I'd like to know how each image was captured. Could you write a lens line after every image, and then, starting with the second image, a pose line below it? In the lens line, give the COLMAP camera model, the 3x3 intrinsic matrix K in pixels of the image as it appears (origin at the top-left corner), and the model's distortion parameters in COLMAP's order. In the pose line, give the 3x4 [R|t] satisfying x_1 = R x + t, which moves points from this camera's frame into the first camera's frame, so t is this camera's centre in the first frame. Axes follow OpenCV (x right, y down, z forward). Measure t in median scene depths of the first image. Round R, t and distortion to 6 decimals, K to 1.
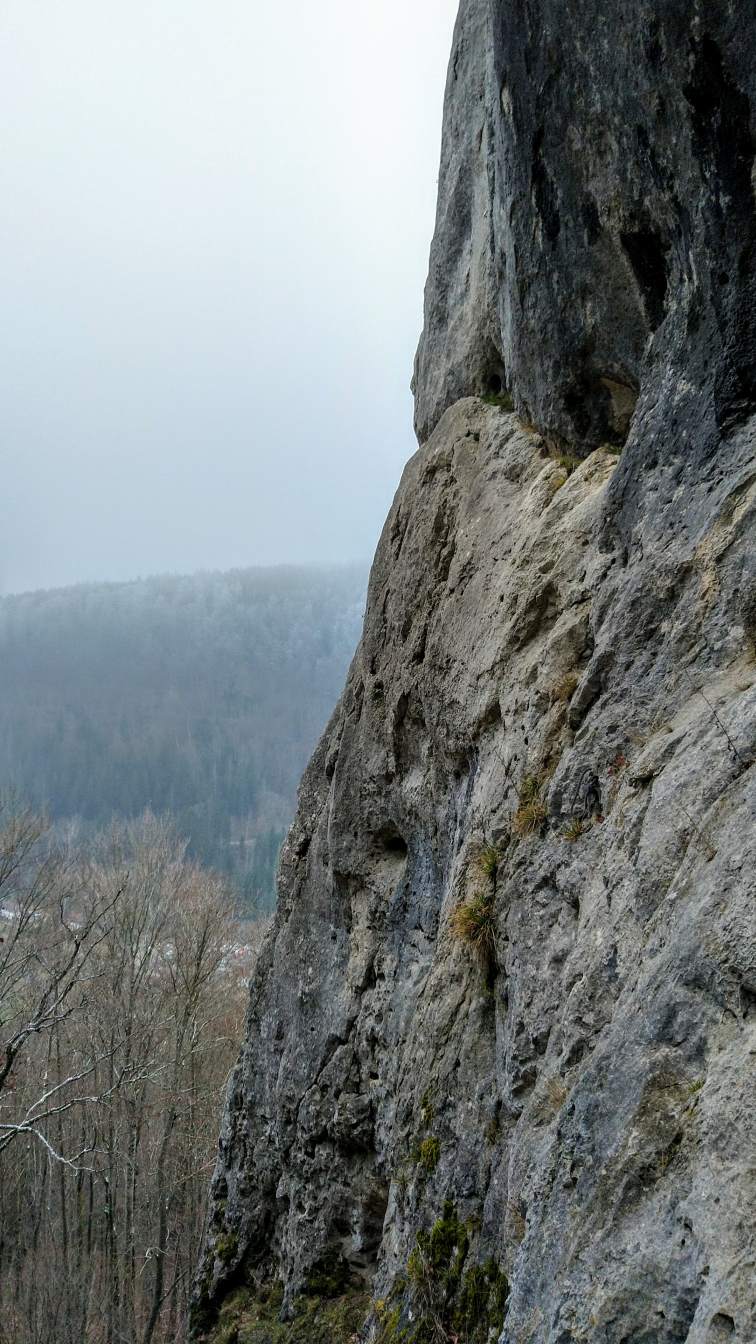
lens RADIAL K [[1058.6, 0, 379.7], [0, 1058.6, 668.8], [0, 0, 1]] dist [-0.023188, 0.007449]
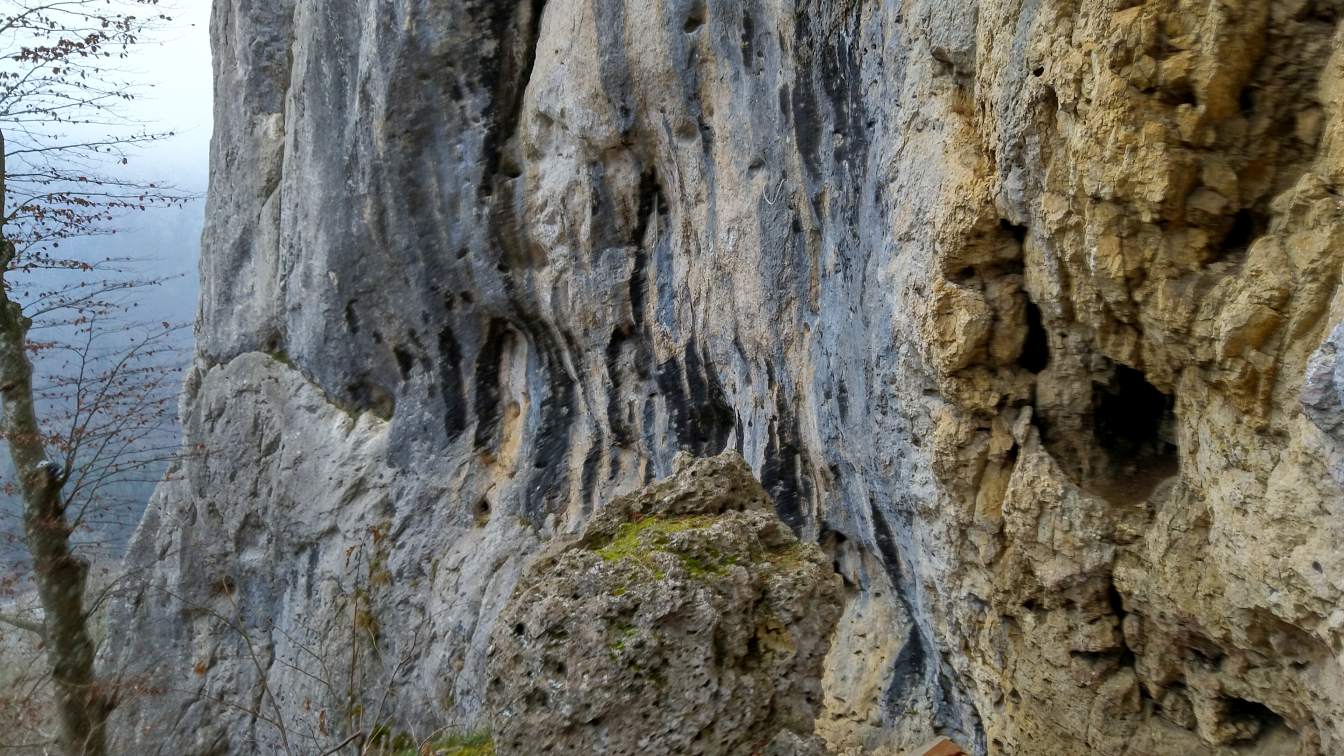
lens RADIAL K [[1058.6, 0, 673.2], [0, 1058.6, 378.9], [0, 0, 1]] dist [-0.023188, 0.007449]
pose [[0.686191, -0.112712, 0.718636, -0.951022], [0.025643, 0.991057, 0.130954, -0.538871], [-0.726970, -0.071431, 0.682944, -1.027727]]
